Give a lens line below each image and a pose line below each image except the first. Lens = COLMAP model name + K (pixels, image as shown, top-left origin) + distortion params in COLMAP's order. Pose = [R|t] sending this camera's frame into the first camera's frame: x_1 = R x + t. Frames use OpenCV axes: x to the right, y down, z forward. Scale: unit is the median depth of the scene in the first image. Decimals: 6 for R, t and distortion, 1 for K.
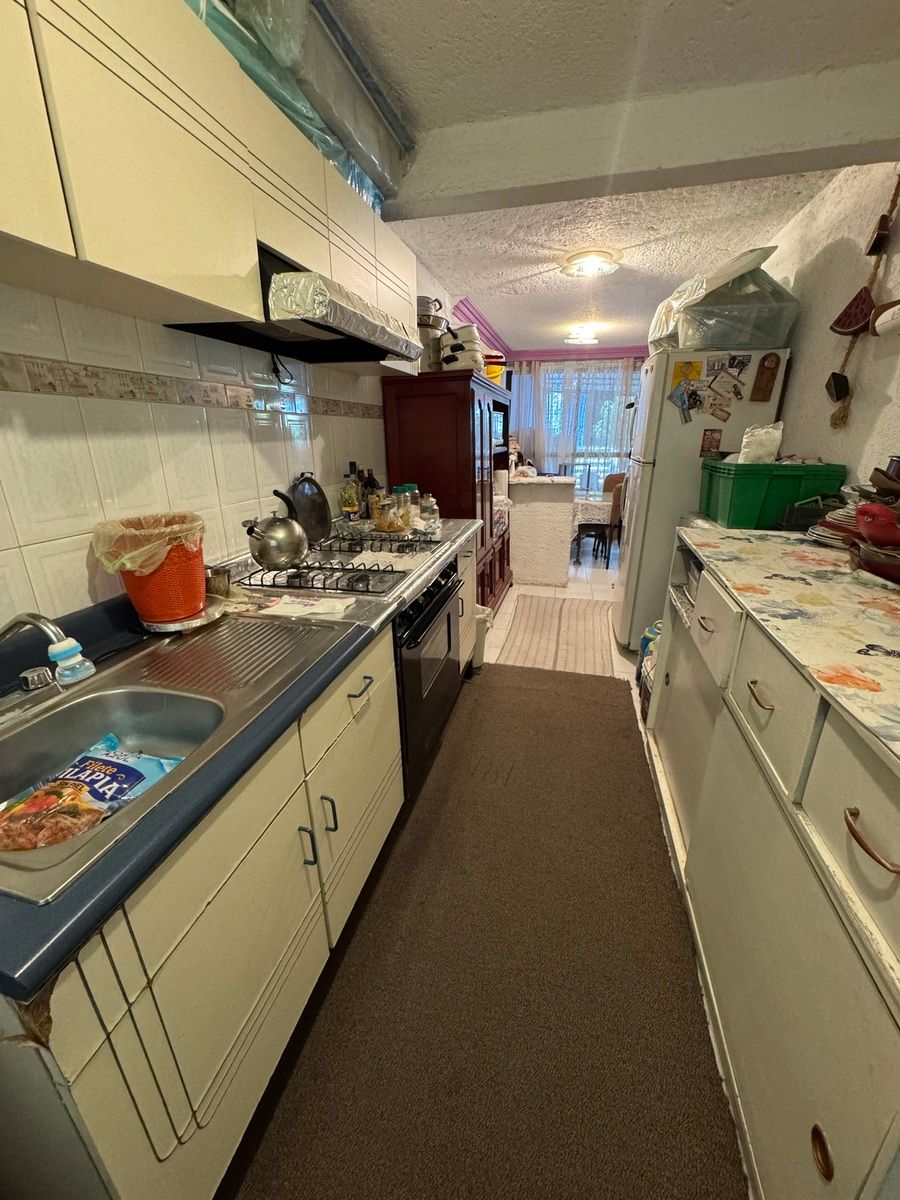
lens RADIAL K [[476.1, 0, 450.6], [0, 476.1, 598.4], [0, 0, 1]] dist [-0.004673, 0.000053]
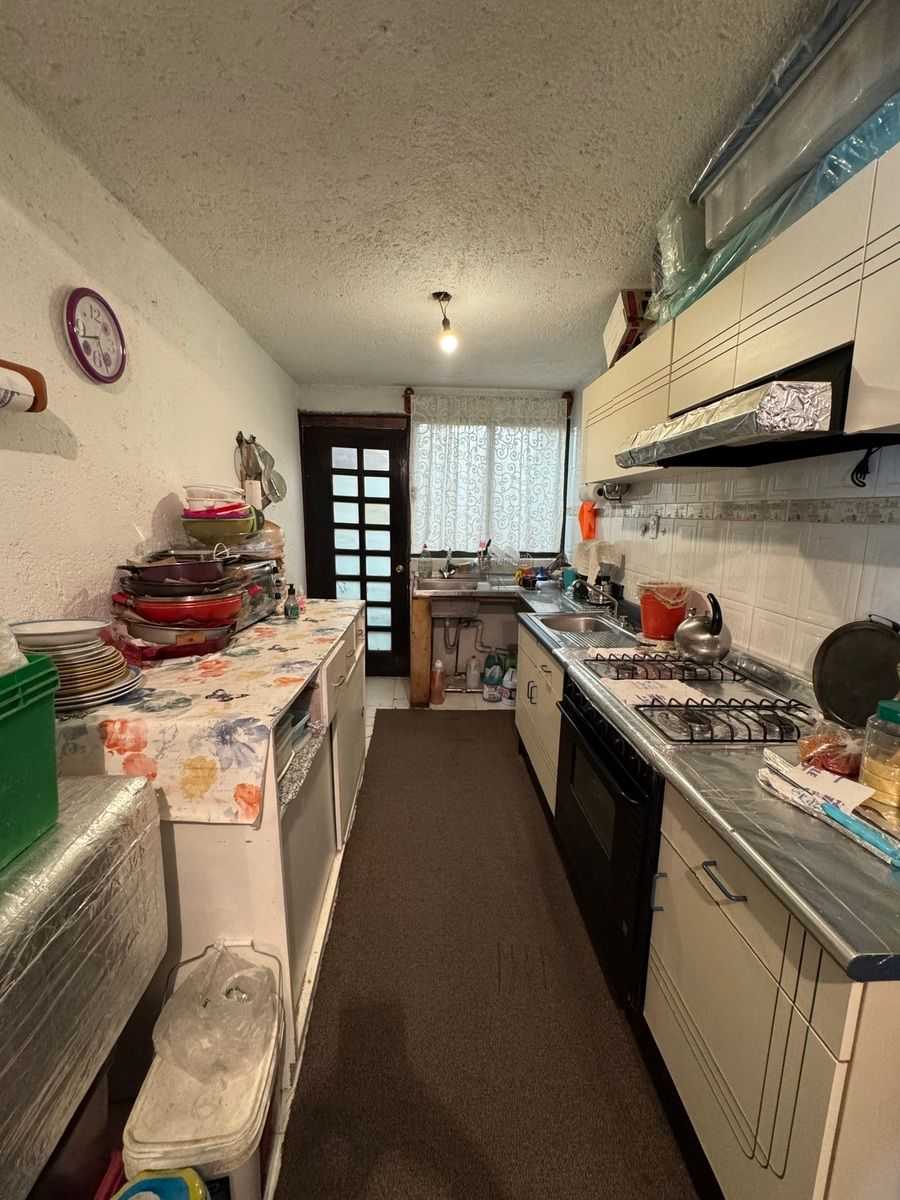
lens RADIAL K [[476.1, 0, 451.0], [0, 476.1, 601.2], [0, 0, 1]] dist [-0.004673, 0.000053]
pose [[-0.957820, 0.037923, -0.284857, 0.548878], [-0.104121, 0.878103, 0.467005, -0.717706], [0.267844, 0.476966, -0.837116, 1.868328]]
